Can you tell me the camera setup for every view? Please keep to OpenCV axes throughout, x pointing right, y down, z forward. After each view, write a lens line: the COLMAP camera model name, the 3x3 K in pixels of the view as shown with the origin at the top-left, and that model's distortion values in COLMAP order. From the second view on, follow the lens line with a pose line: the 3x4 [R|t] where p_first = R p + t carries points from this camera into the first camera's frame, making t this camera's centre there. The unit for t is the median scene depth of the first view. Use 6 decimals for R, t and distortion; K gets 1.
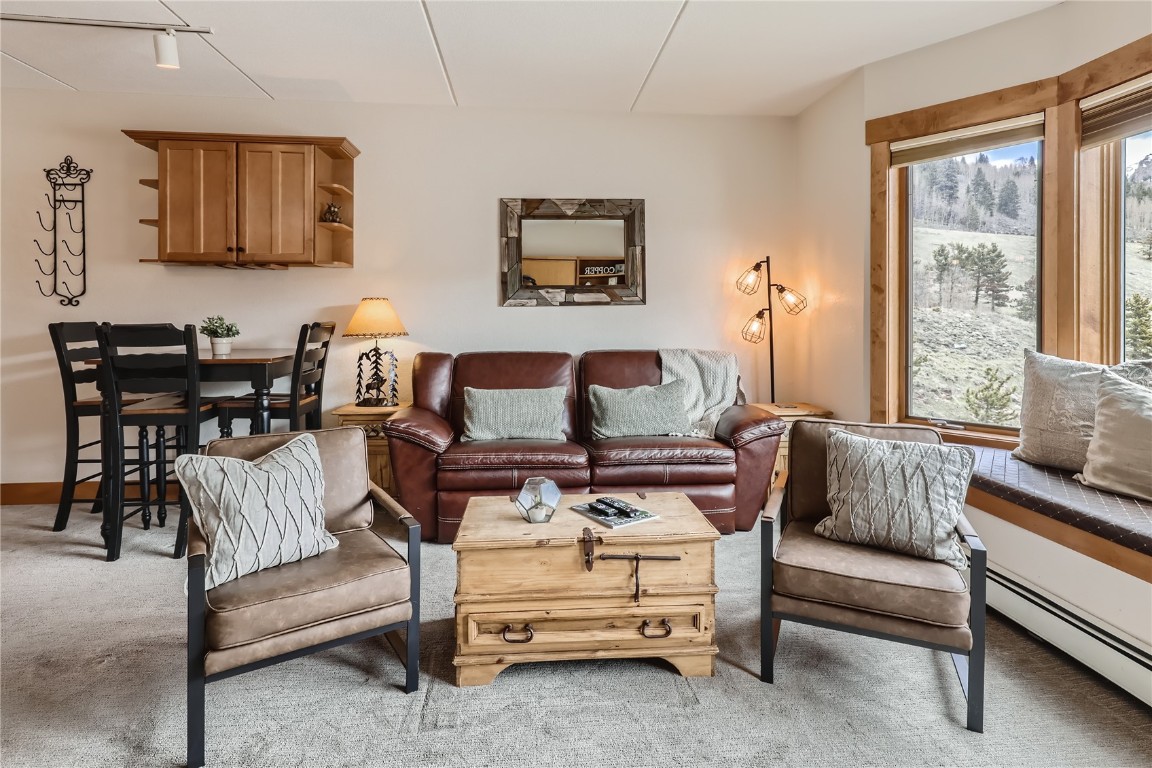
lens RADIAL K [[588.8, 0, 569.7], [0, 588.8, 318.1], [0, 0, 1]] dist [-0.000936, 0.000600]
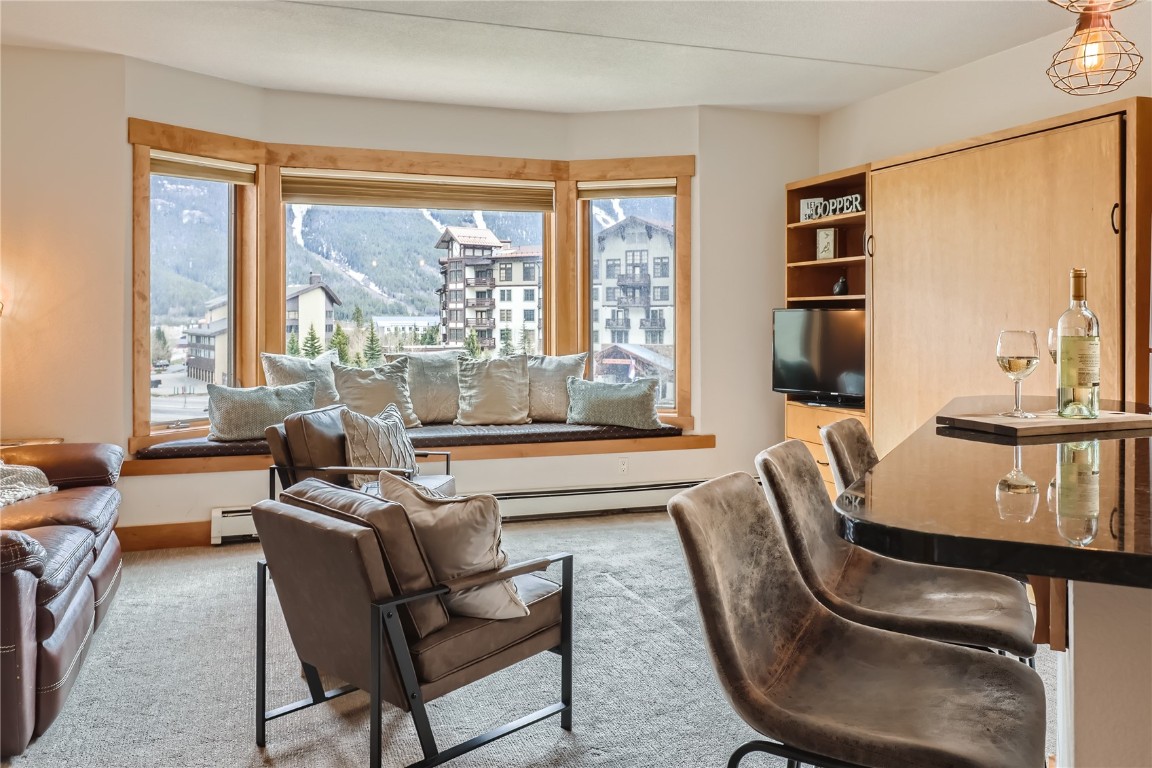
lens RADIAL K [[928.9, 0, 578.4], [0, 928.9, 318.6], [0, 0, 1]] dist [0.003967, -0.007214]
pose [[-0.237514, -0.007805, 0.971353, -0.996129], [-0.000585, 0.999969, 0.007892, -0.021902], [-0.971384, 0.001306, -0.237511, 0.586141]]
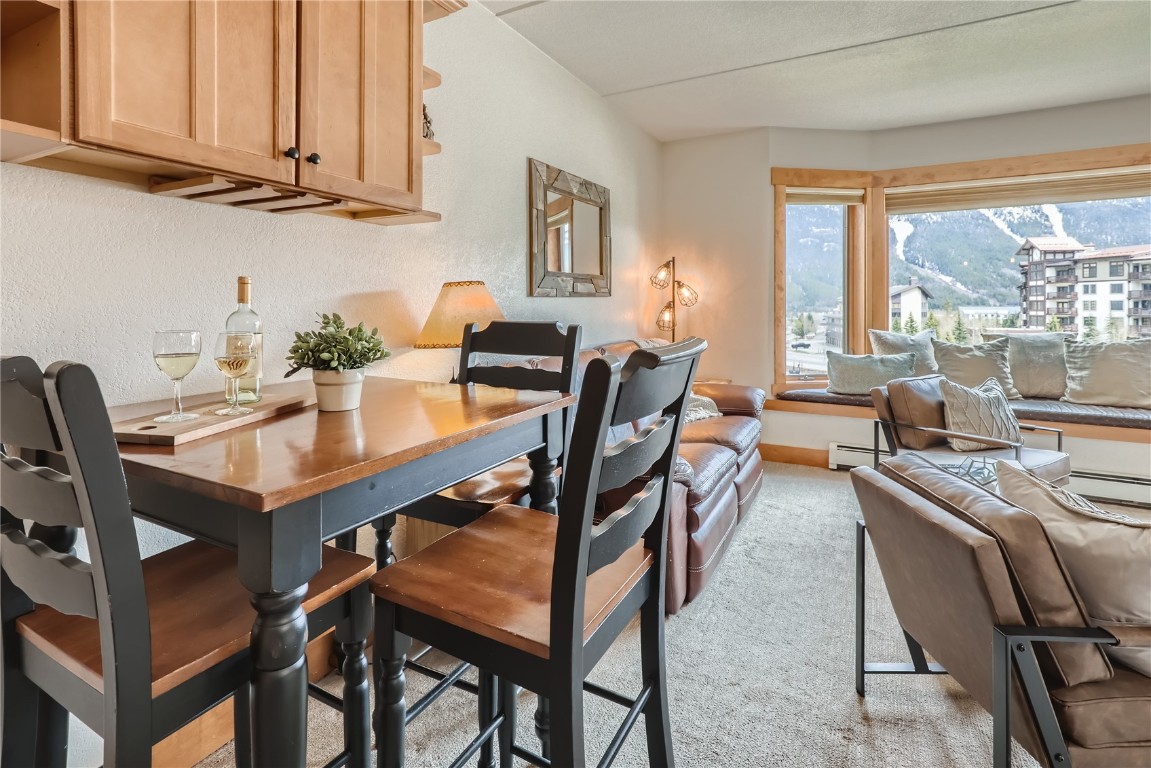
lens RADIAL K [[548.5, 0, 572.9], [0, 548.5, 304.2], [0, 0, 1]] dist [0.001625, 0.001583]
pose [[0.557416, -0.001817, 0.830231, -0.751703], [0.003949, 0.999992, -0.000463, -0.010310], [-0.830224, 0.003536, 0.557419, 0.597237]]
